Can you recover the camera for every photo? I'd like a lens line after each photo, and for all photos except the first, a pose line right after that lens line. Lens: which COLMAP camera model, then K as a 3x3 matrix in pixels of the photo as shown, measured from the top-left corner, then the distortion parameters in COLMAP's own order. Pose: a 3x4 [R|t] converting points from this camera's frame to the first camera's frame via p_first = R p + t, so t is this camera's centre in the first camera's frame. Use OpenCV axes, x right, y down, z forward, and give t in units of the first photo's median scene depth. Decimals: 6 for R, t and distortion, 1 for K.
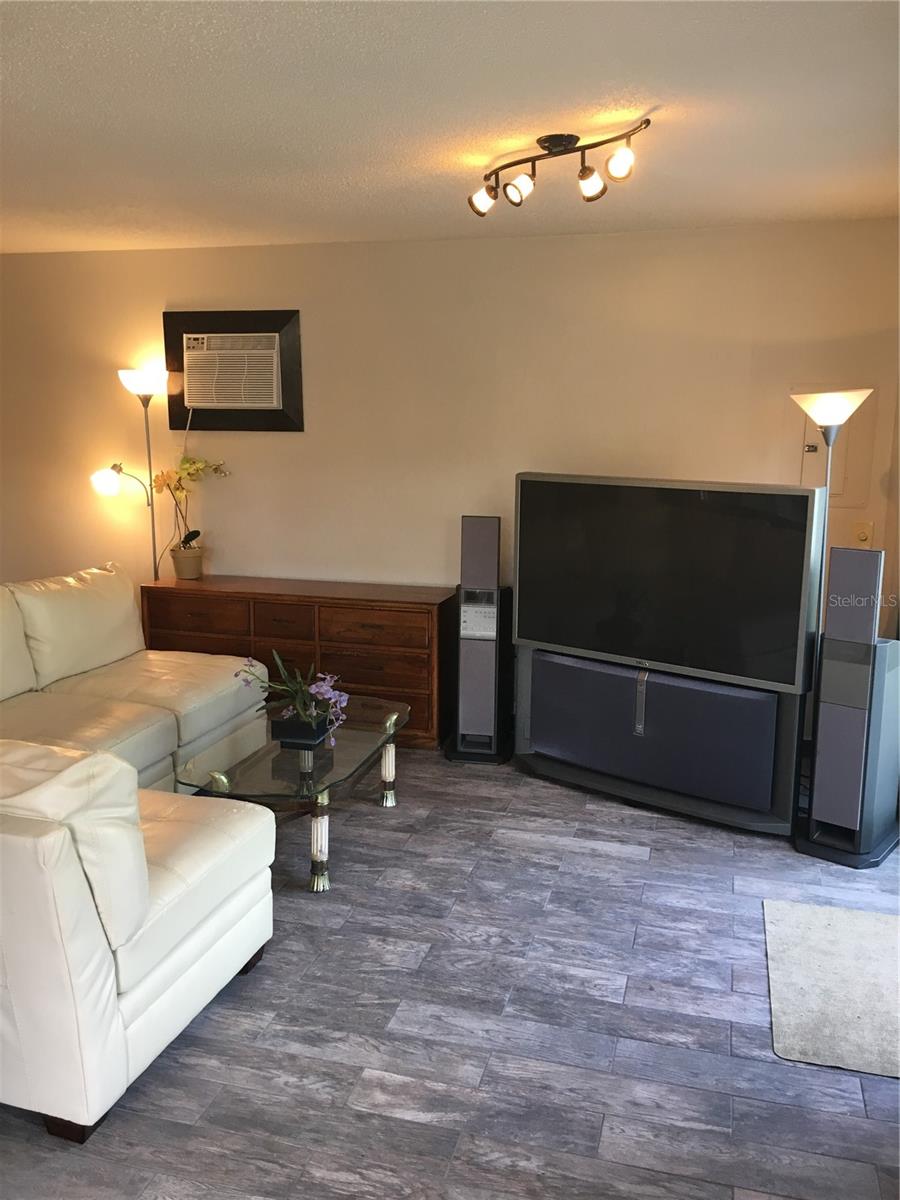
lens RADIAL K [[1019.6, 0, 450.0], [0, 1019.6, 600.0], [0, 0, 1]] dist [0.069836, -0.072682]
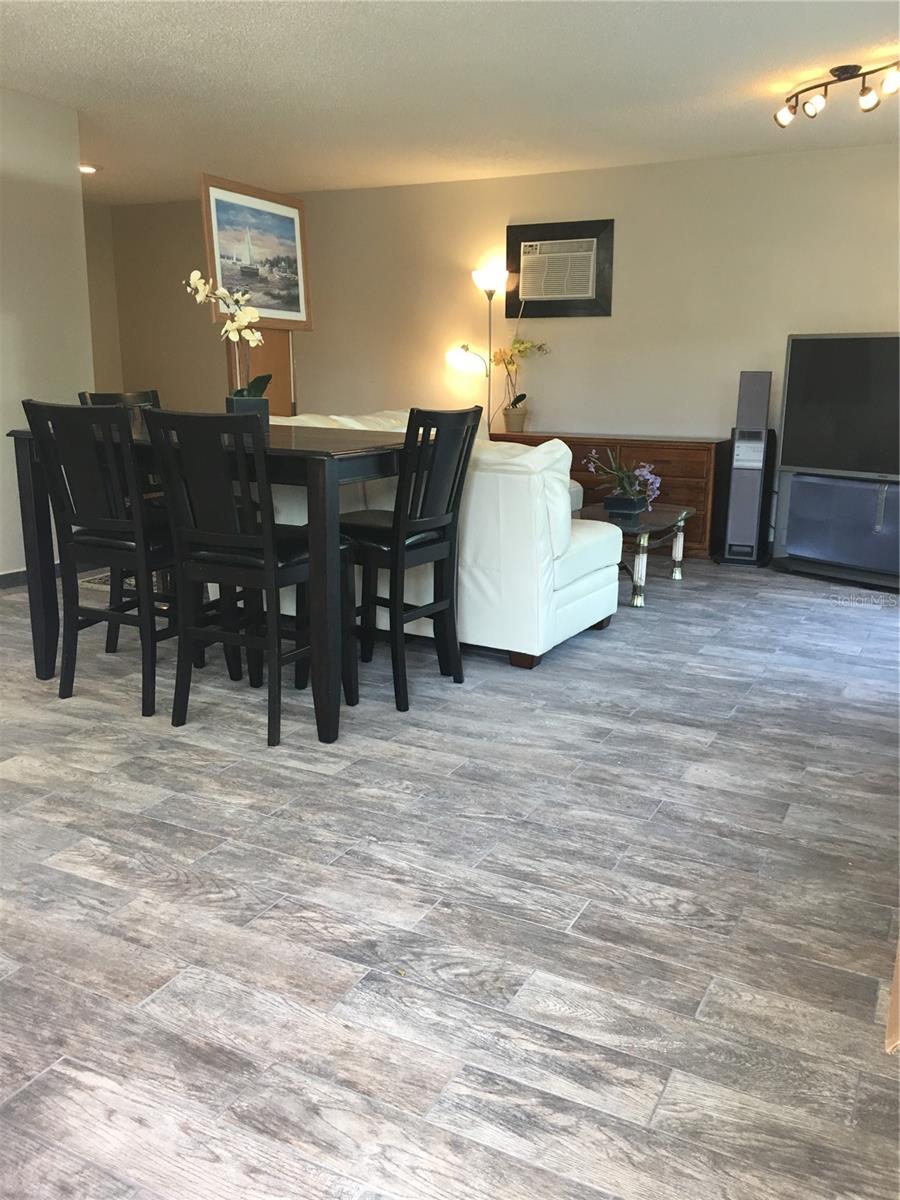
lens RADIAL K [[1019.6, 0, 450.0], [0, 1019.6, 600.0], [0, 0, 1]] dist [0.069836, -0.072682]
pose [[0.978229, 0.049302, -0.201587, -0.079667], [-0.042175, 0.998329, 0.039500, 0.189623], [0.203198, -0.030138, 0.978674, -0.400792]]
